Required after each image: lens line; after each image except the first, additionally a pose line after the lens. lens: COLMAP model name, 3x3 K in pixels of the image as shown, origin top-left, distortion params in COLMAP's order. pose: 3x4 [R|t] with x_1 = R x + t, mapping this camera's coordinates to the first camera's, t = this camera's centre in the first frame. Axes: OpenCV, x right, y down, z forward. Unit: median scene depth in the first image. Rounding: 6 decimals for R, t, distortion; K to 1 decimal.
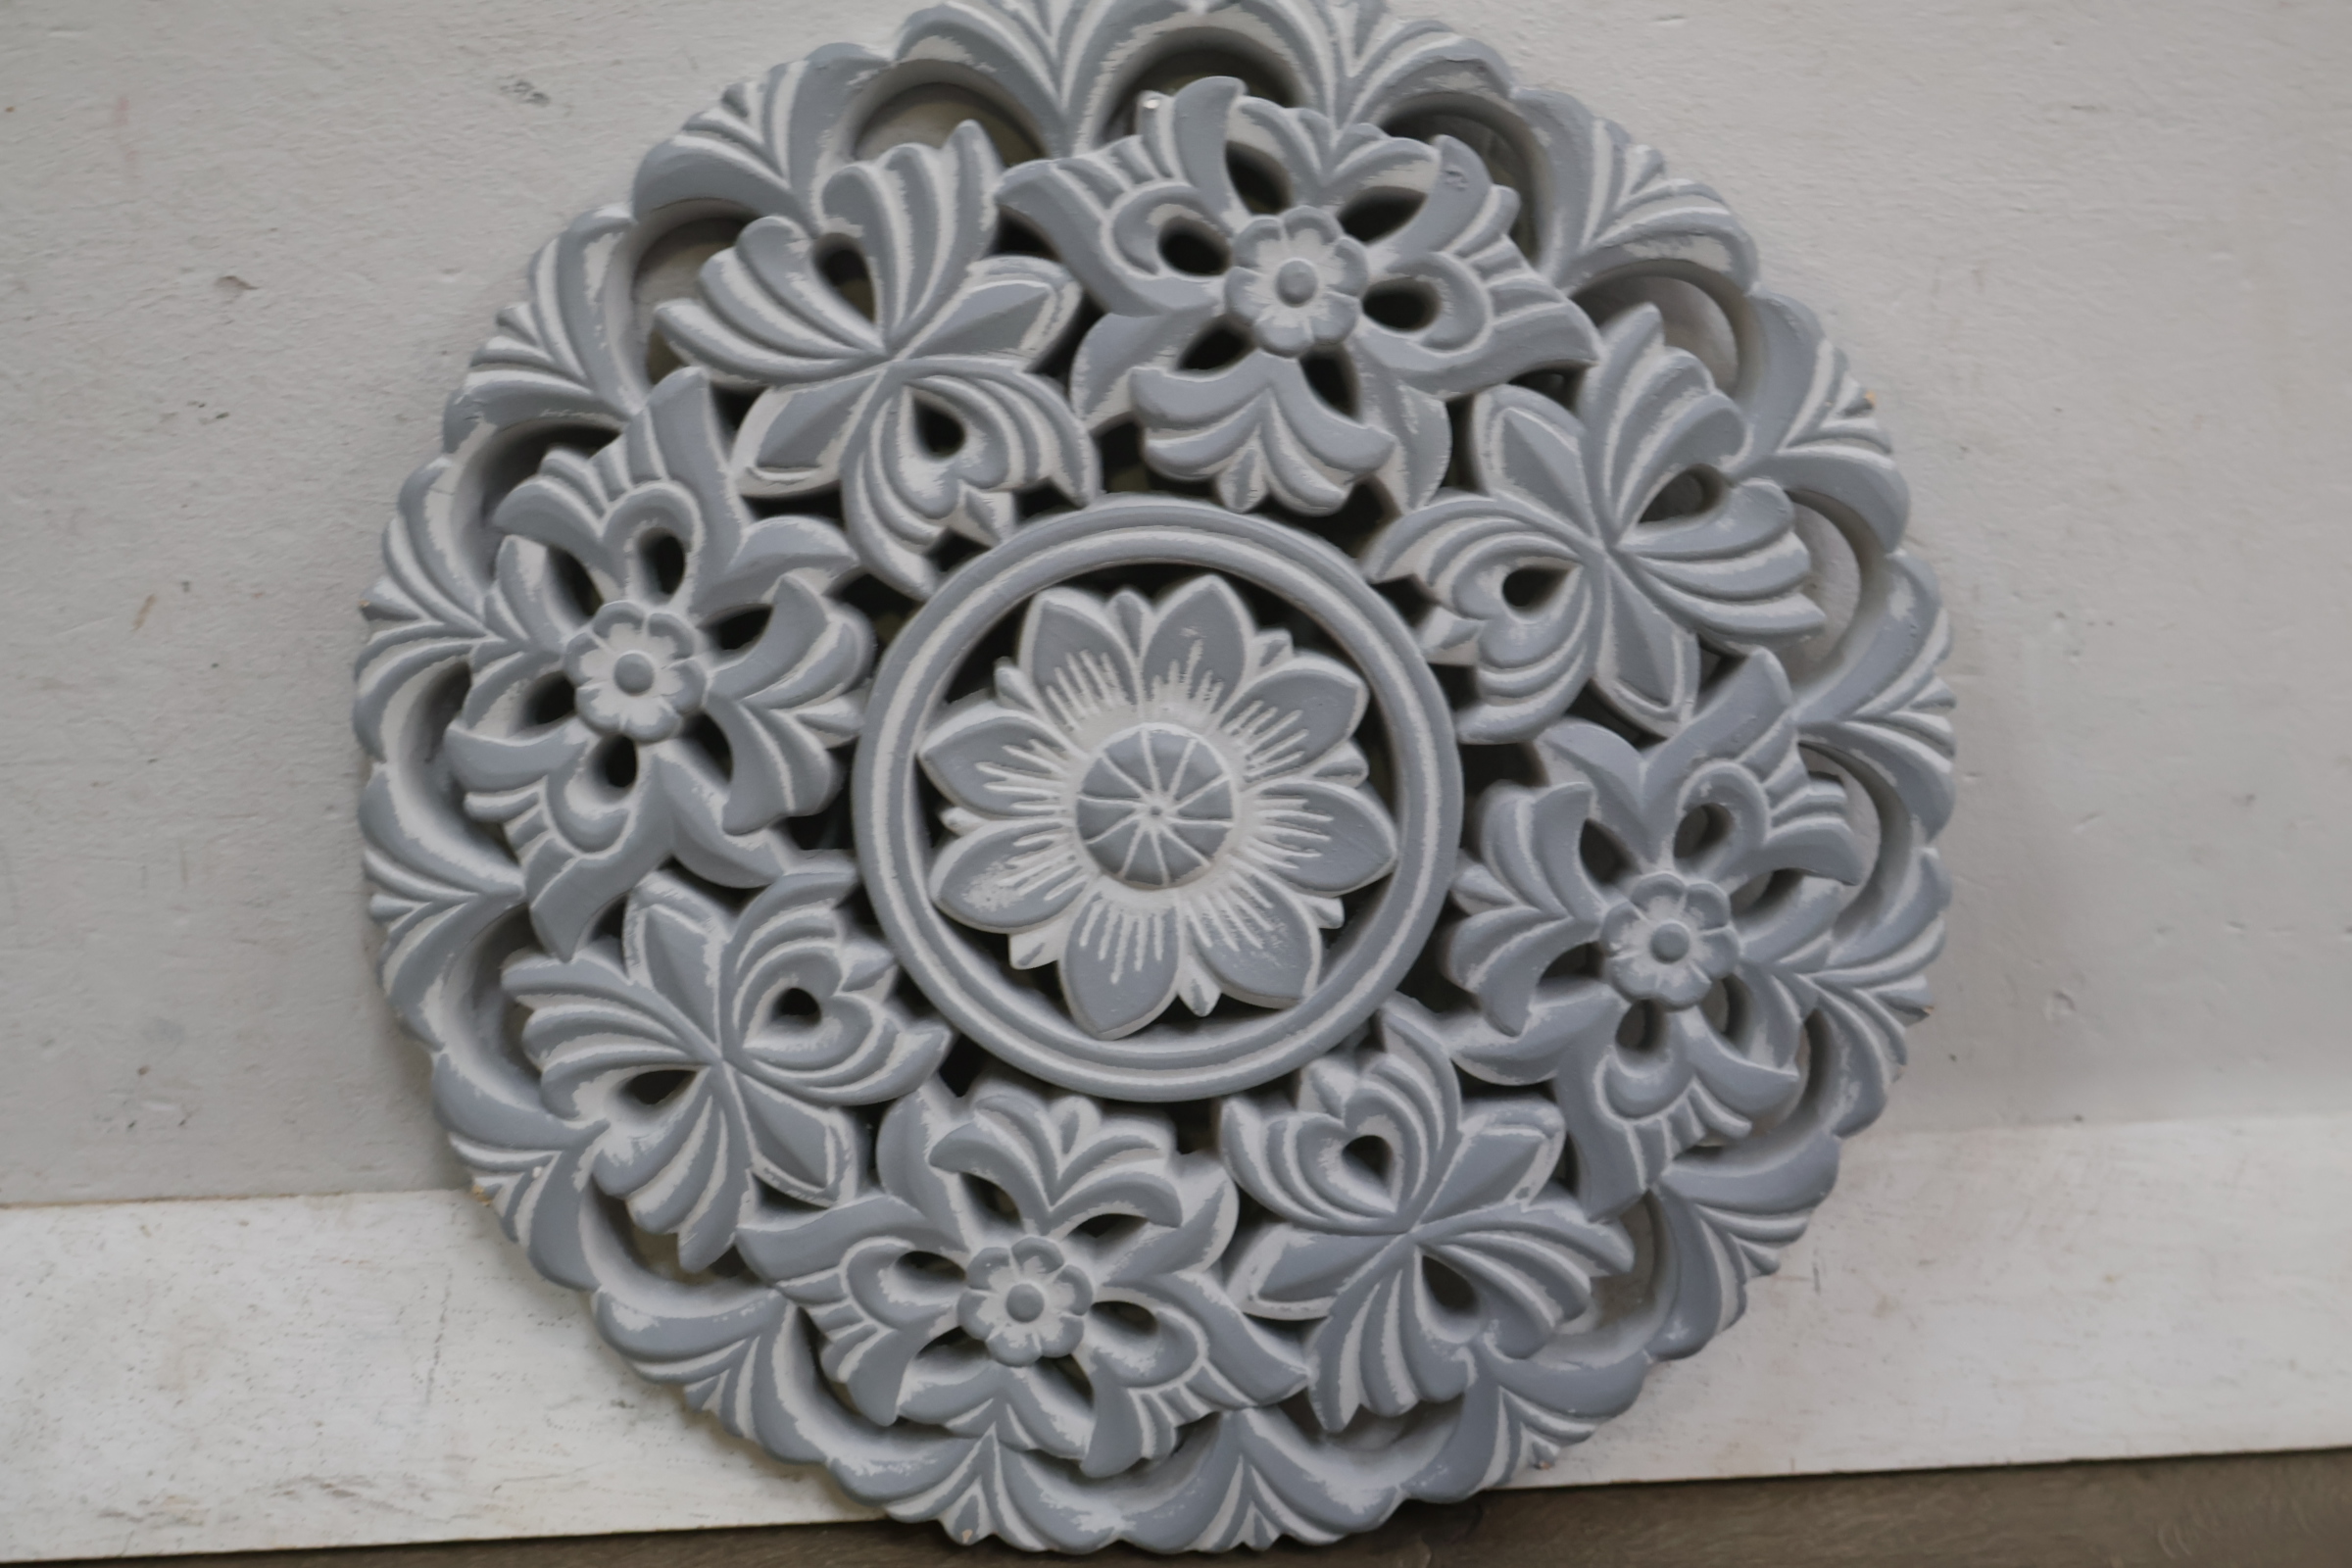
lens RADIAL K [[2510.5, 0, 1176.0], [0, 2510.5, 784.0], [0, 0, 1]] dist [-0.000844, 0.017643]
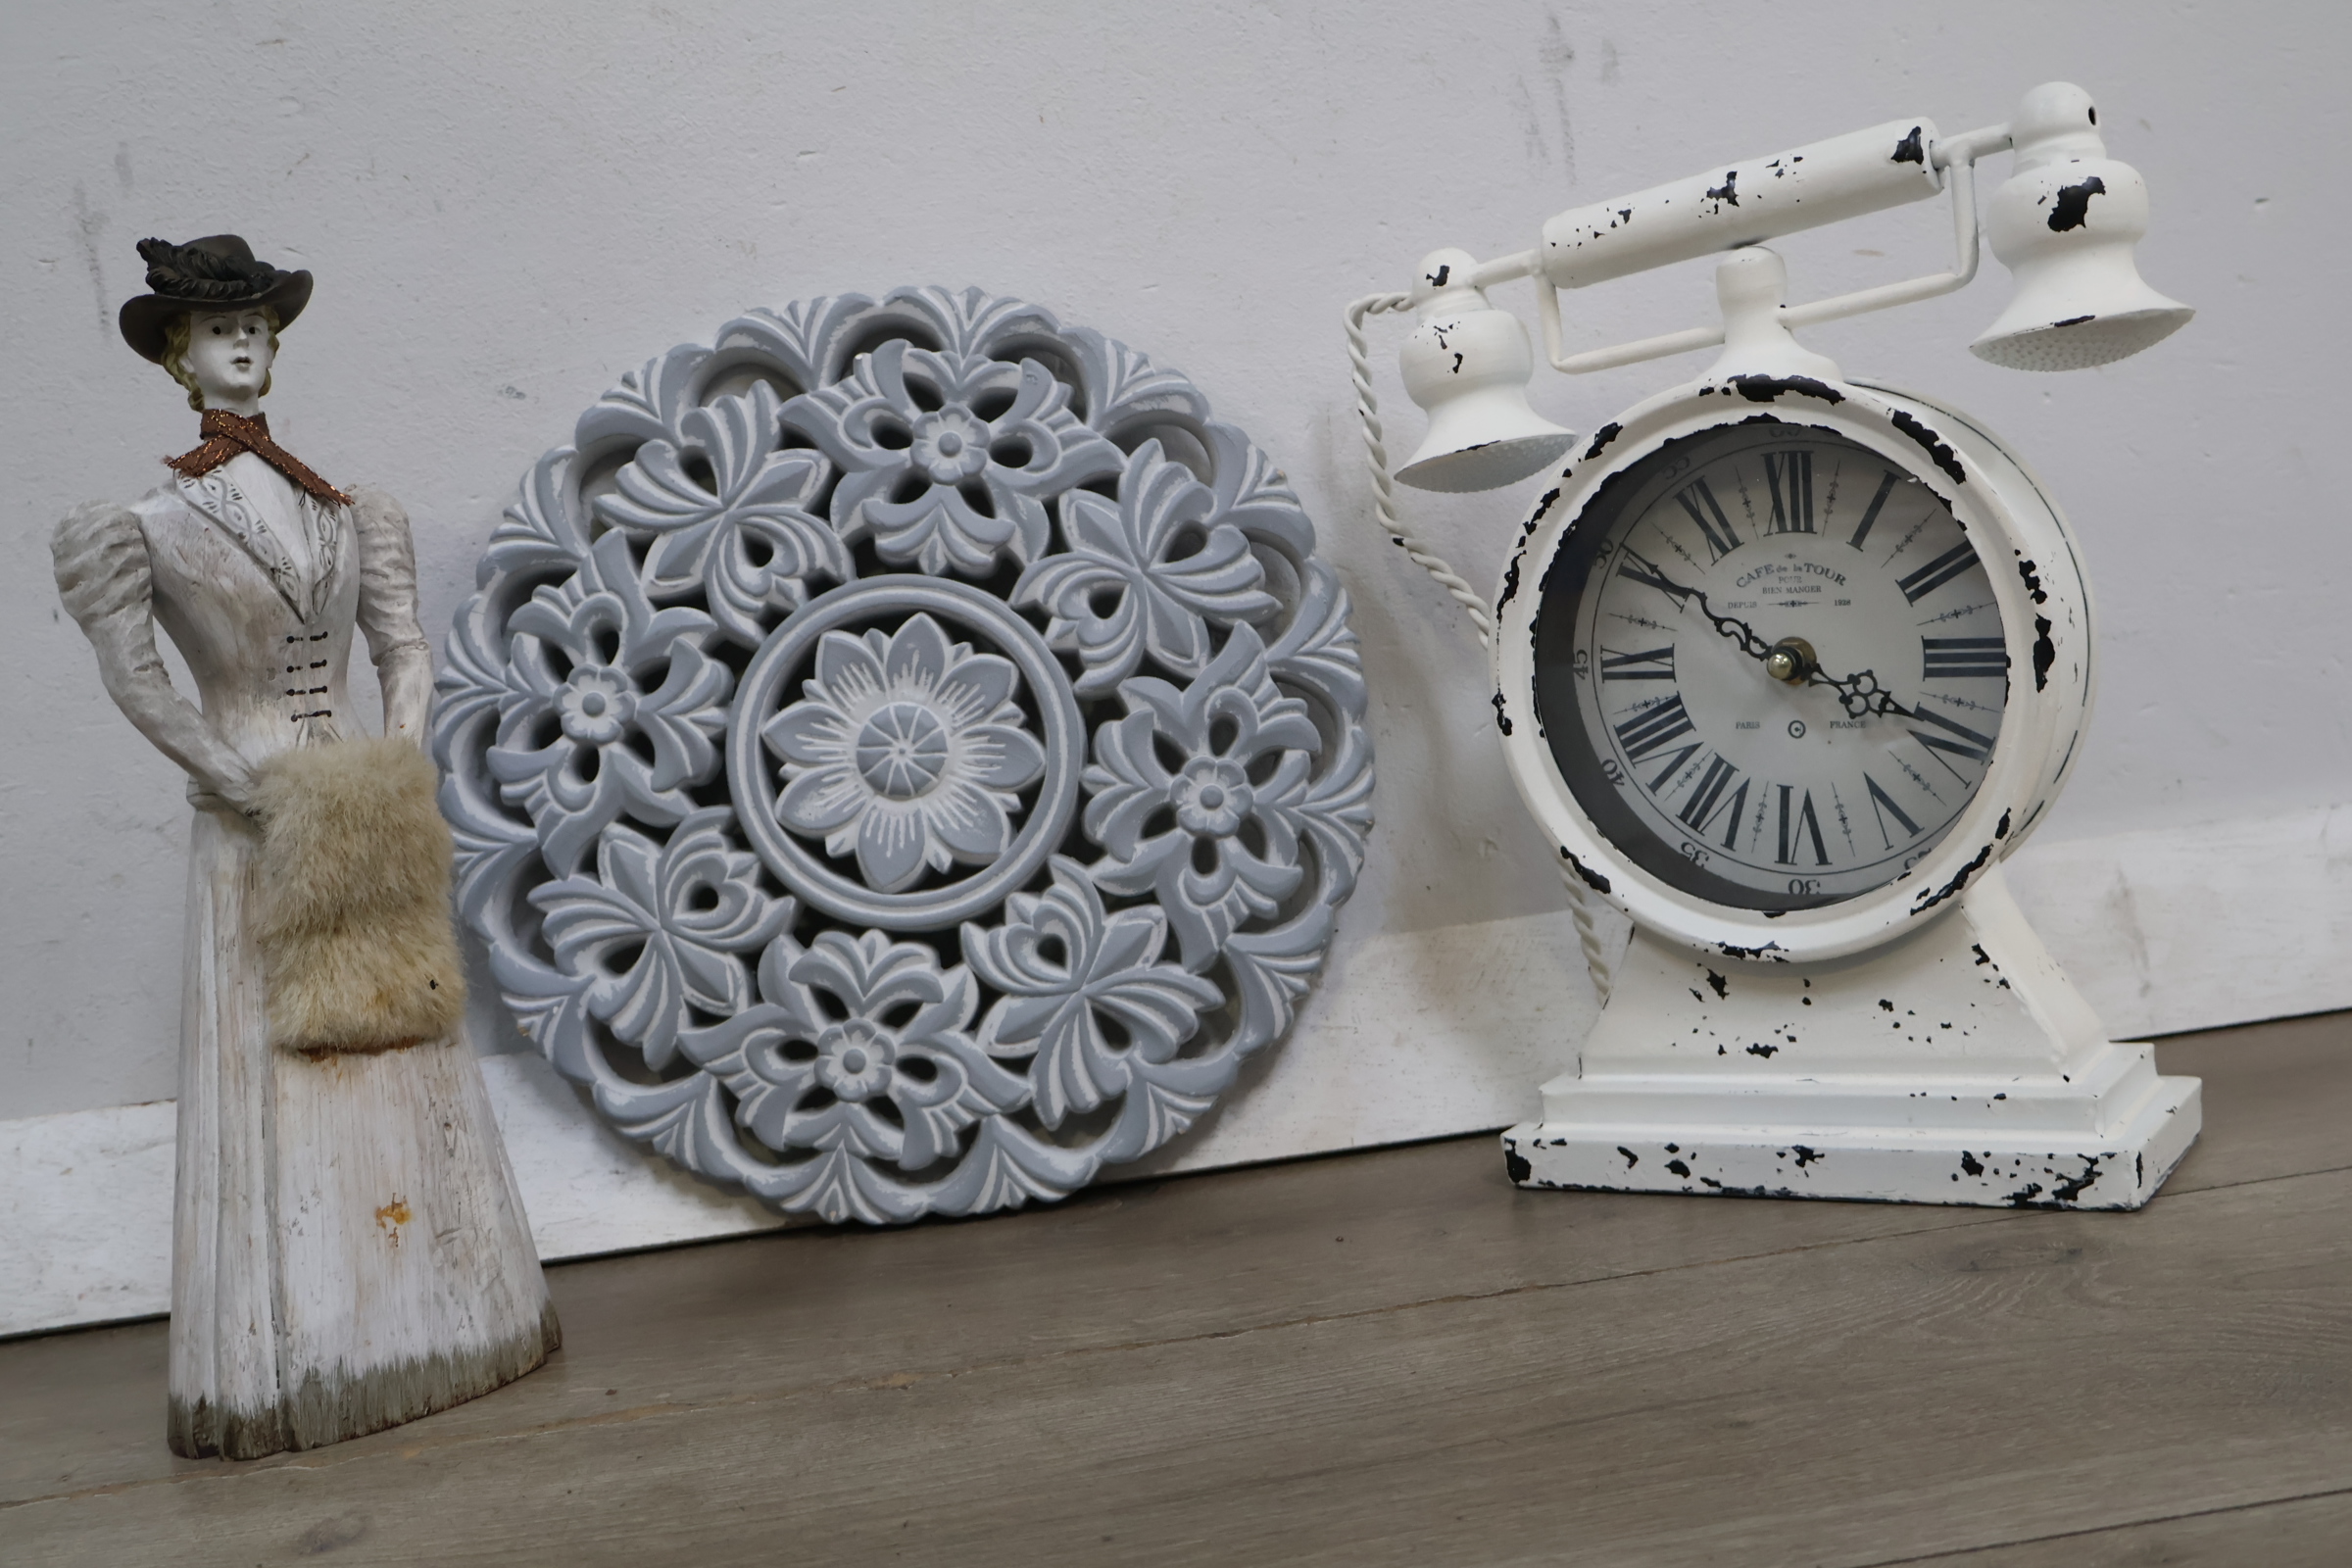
lens RADIAL K [[2510.5, 0, 1176.0], [0, 2510.5, 784.0], [0, 0, 1]] dist [-0.000844, 0.017643]
pose [[0.994077, -0.108332, 0.008619, 0.160512], [0.107822, 0.973262, -0.202819, 0.399726], [0.013583, 0.202547, 0.979178, -0.670418]]
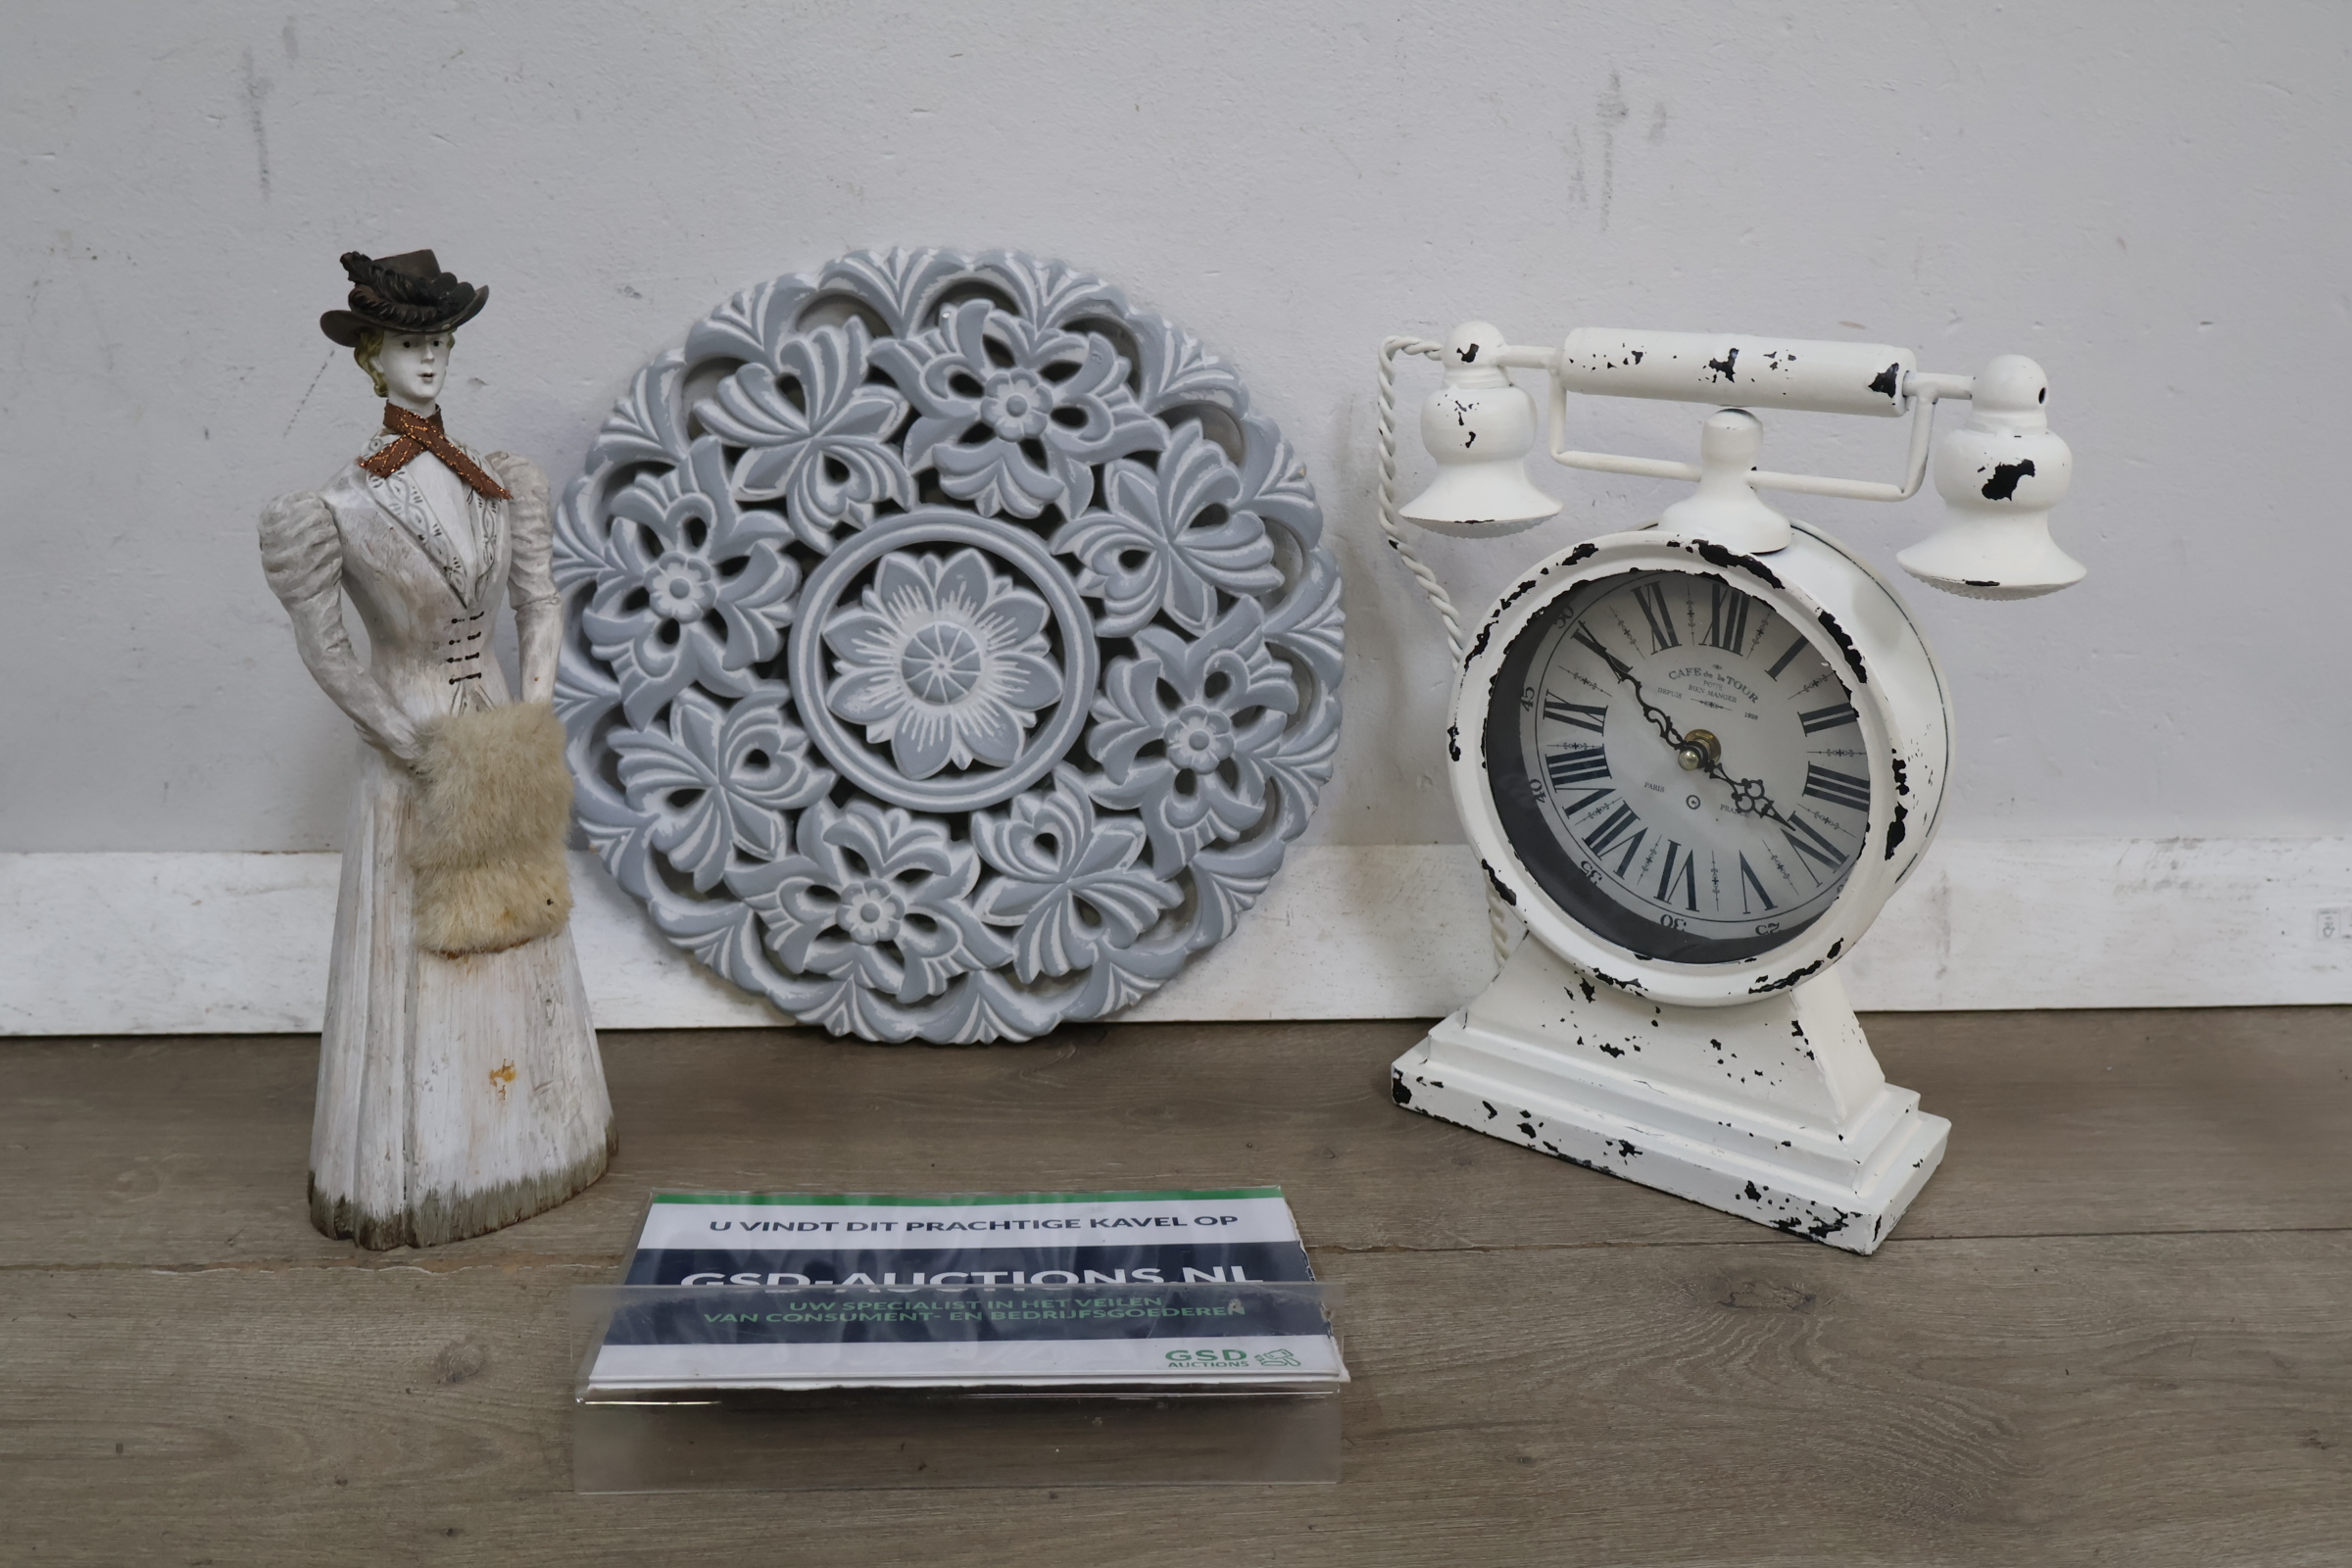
lens RADIAL K [[2516.8, 0, 1170.0], [0, 2516.8, 786.7], [0, 0, 1]] dist [-0.000449, 0.031119]
pose [[0.998958, 0.031668, 0.032870, 0.110292], [-0.034033, 0.996670, 0.074094, -0.047512], [-0.030415, -0.075135, 0.996709, -0.999368]]
